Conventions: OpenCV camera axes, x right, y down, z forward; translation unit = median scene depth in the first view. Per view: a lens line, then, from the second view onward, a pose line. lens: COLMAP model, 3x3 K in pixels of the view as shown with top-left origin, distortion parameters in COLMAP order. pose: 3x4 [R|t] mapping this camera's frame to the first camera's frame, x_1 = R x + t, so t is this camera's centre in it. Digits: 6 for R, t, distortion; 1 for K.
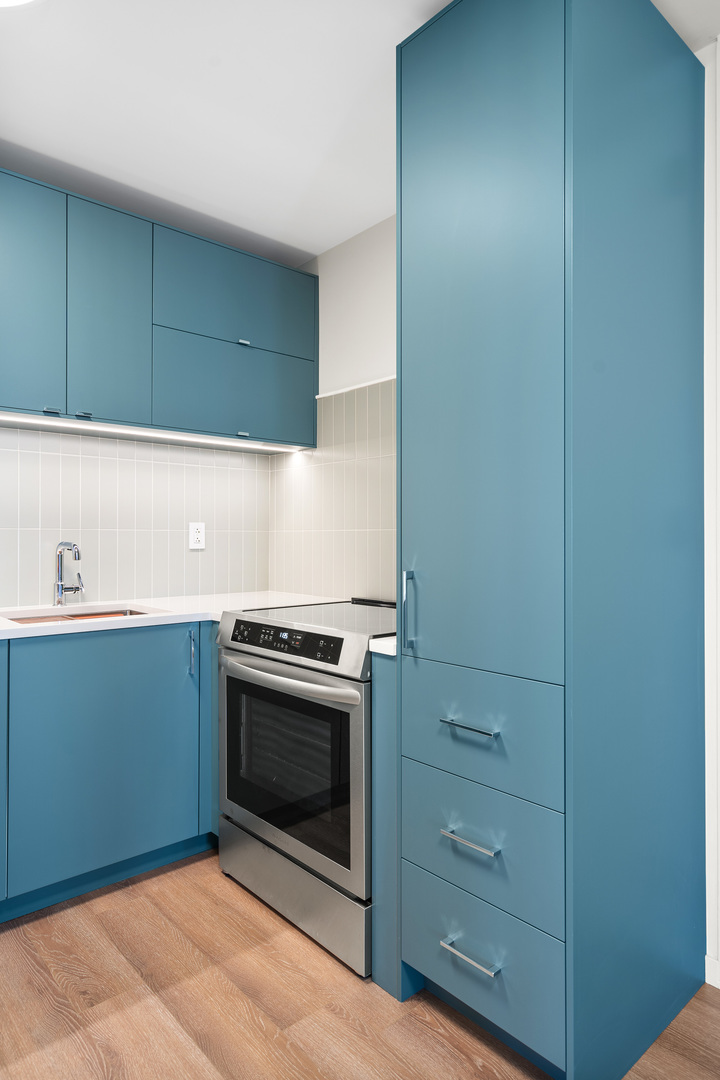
lens RADIAL K [[646.4, 0, 367.2], [0, 646.4, 539.1], [0, 0, 1]] dist [0.012657, 0.003362]
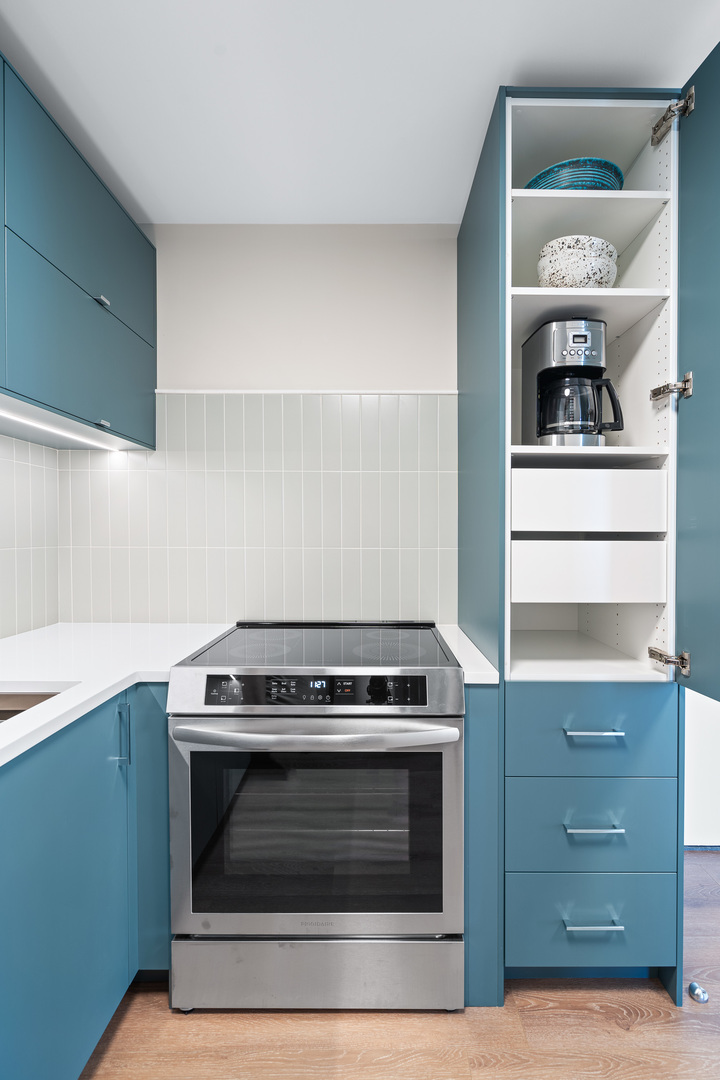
lens RADIAL K [[498.2, 0, 364.2], [0, 498.2, 542.4], [0, 0, 1]] dist [-0.004295, 0.003859]
pose [[0.667314, -0.013927, 0.744646, -0.545349], [-0.001488, 0.999798, 0.020033, -0.047177], [-0.744775, -0.014477, 0.667158, 0.502685]]
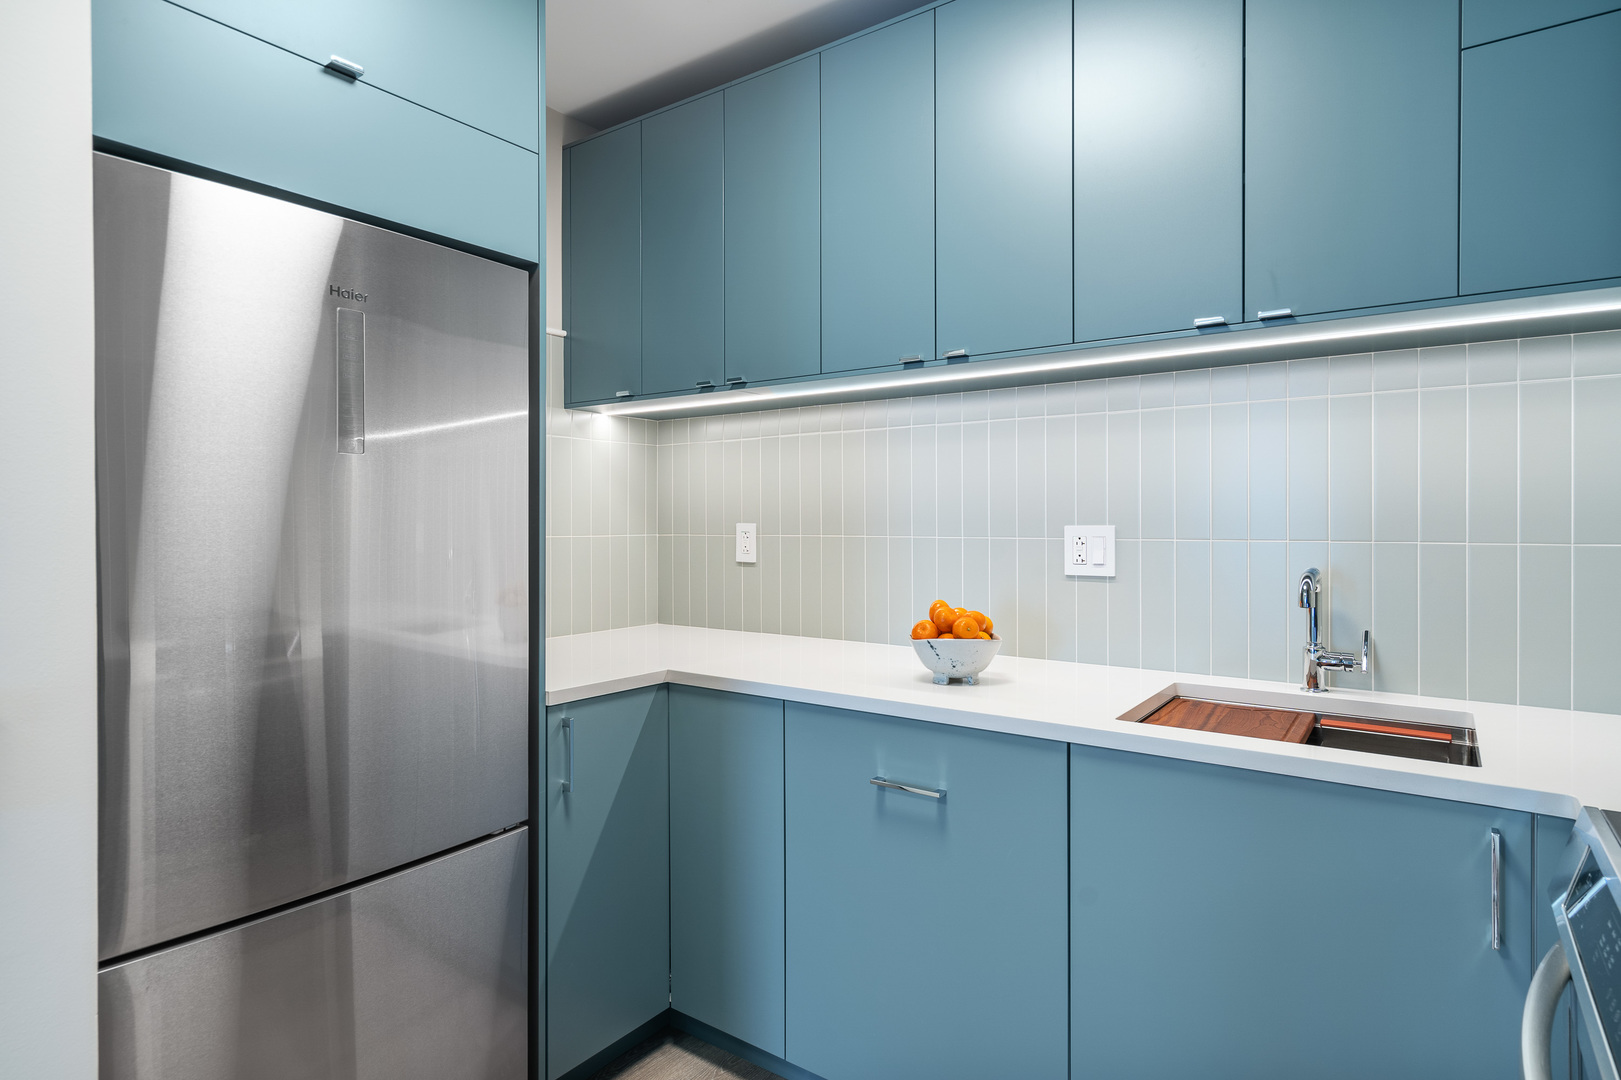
lens RADIAL K [[871.7, 0, 814.1], [0, 871.7, 532.9], [0, 0, 1]] dist [-0.002971, 0.002644]
pose [[0.211670, 0.012237, -0.977265, 0.142727], [-0.000756, 0.999923, 0.012357, -0.038317], [0.977341, -0.001877, 0.211663, 0.564425]]
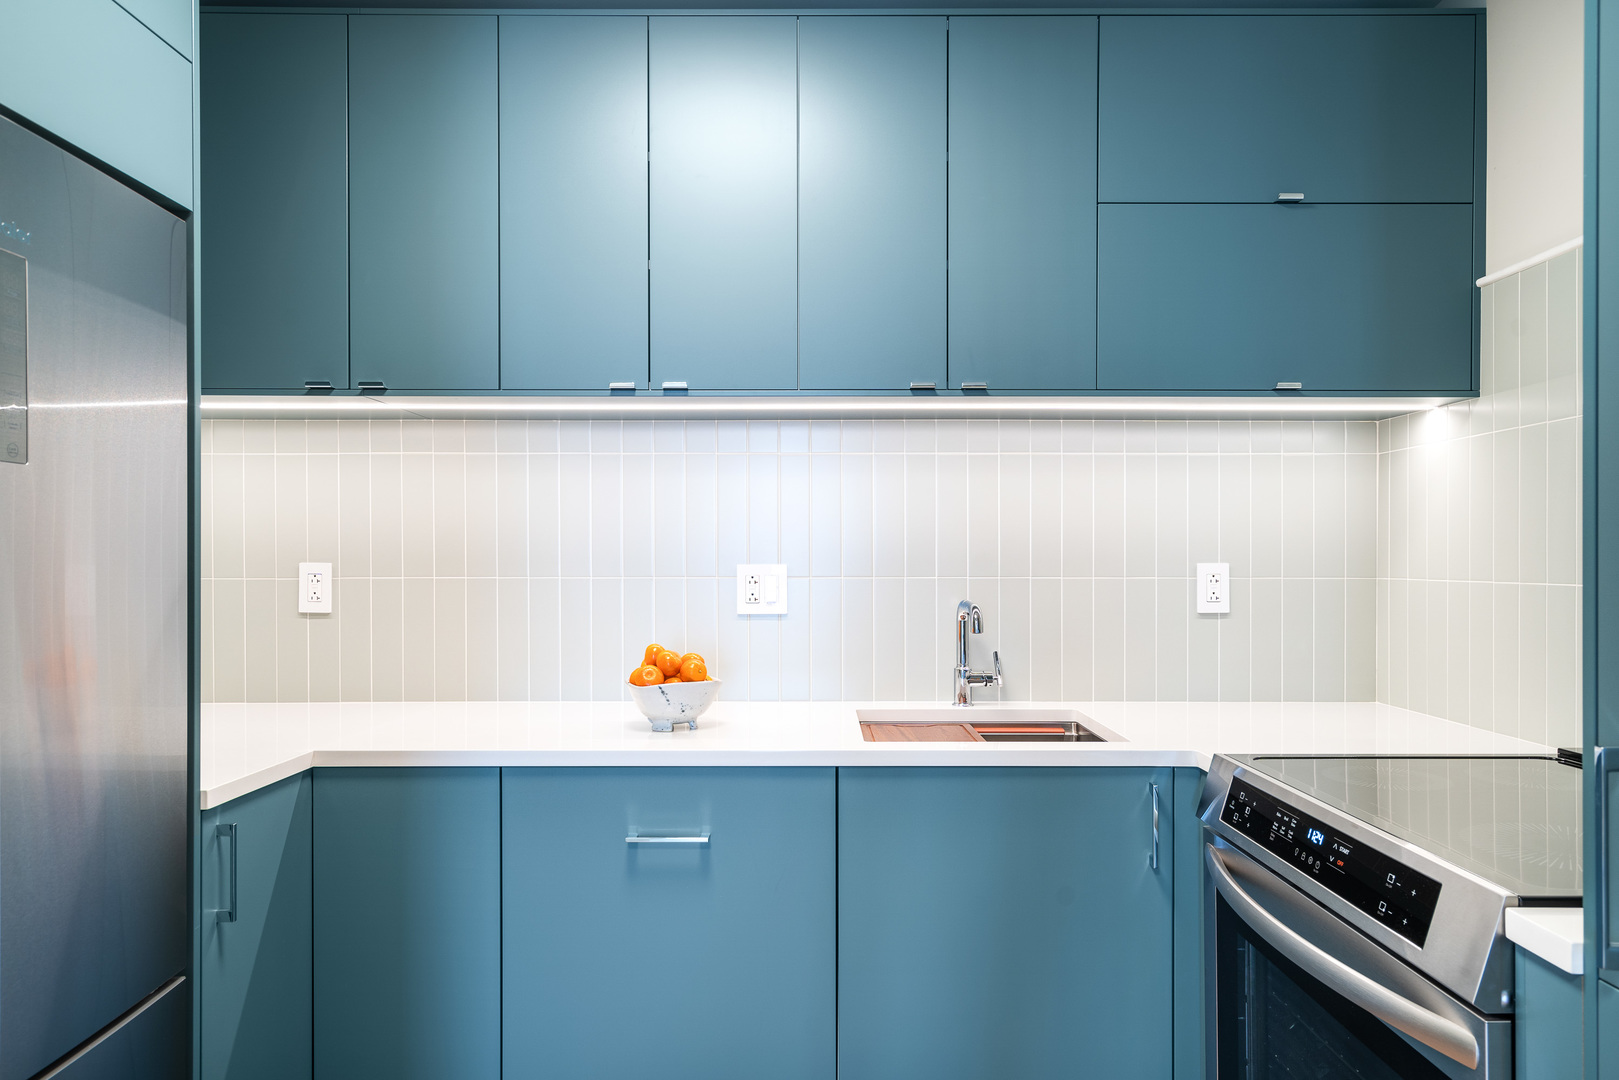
lens RADIAL K [[1043.3, 0, 822.9], [0, 1043.3, 561.4], [0, 0, 1]] dist [-0.001875, 0.005931]
pose [[0.744472, 0.000203, -0.667653, 0.093382], [-0.000347, 1.000000, -0.000082, -0.038022], [0.667653, 0.000292, 0.744472, 0.231160]]
